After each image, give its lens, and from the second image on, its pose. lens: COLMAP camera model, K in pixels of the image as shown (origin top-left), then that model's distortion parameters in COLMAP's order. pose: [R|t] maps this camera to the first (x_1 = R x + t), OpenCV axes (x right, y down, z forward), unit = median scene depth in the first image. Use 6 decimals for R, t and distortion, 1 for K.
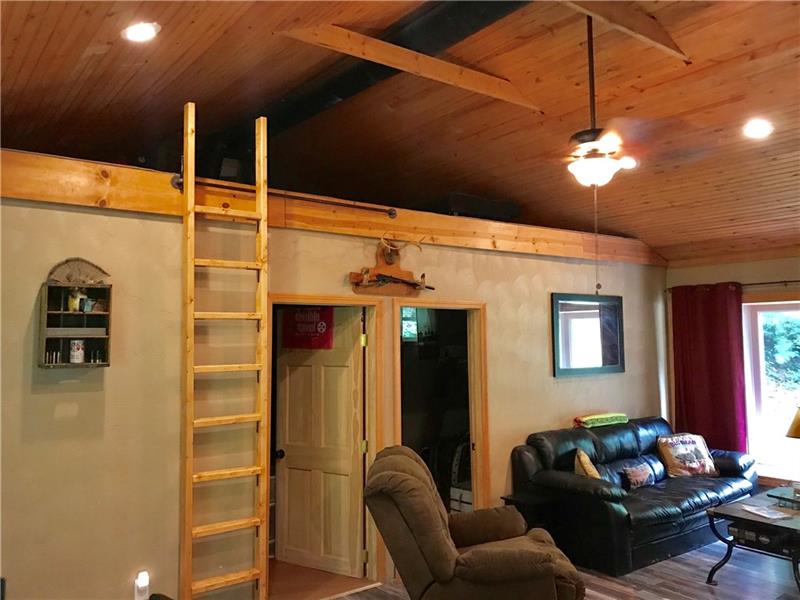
lens RADIAL K [[649.8, 0, 402.8], [0, 649.8, 288.7], [0, 0, 1]] dist [0.021080, -0.006536]
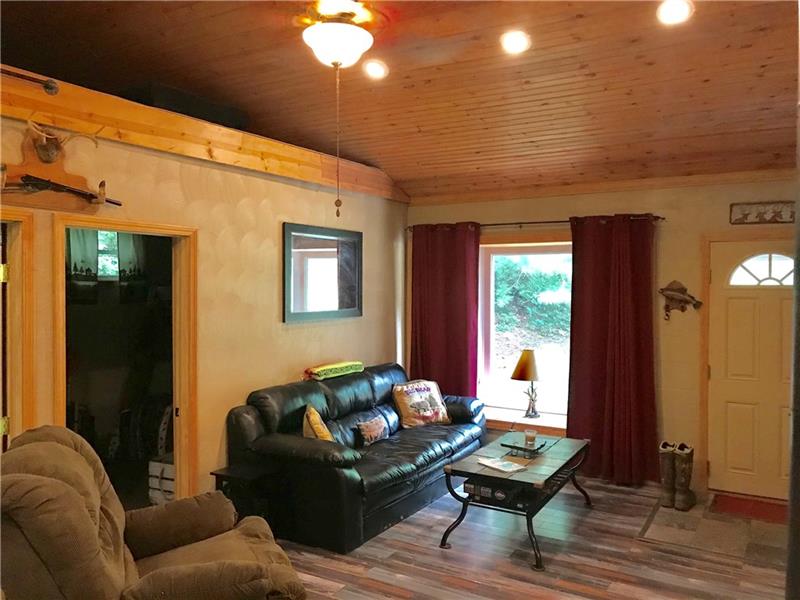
lens RADIAL K [[650.4, 0, 399.7], [0, 650.4, 289.9], [0, 0, 1]] dist [0.011566, 0.003157]
pose [[0.924745, 0.009344, 0.380473, 0.055398], [-0.042289, 0.996031, 0.078322, 0.023017], [-0.378231, -0.088518, 0.921469, 0.185515]]
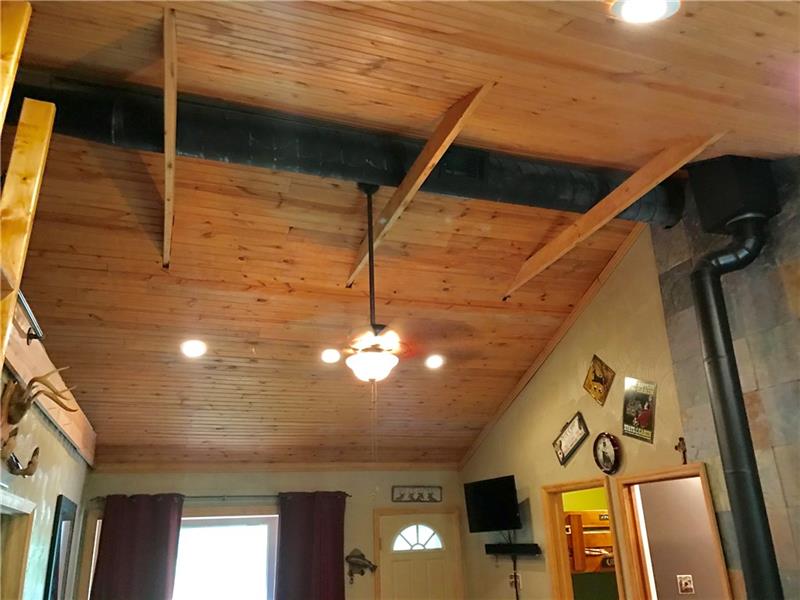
lens RADIAL K [[649.8, 0, 402.8], [0, 649.8, 288.7], [0, 0, 1]] dist [0.021080, -0.006536]
pose [[0.309997, 0.344280, 0.886213, -0.408827], [-0.038054, 0.935878, -0.350262, 0.037349], [-0.949976, 0.074856, 0.303221, 0.442191]]
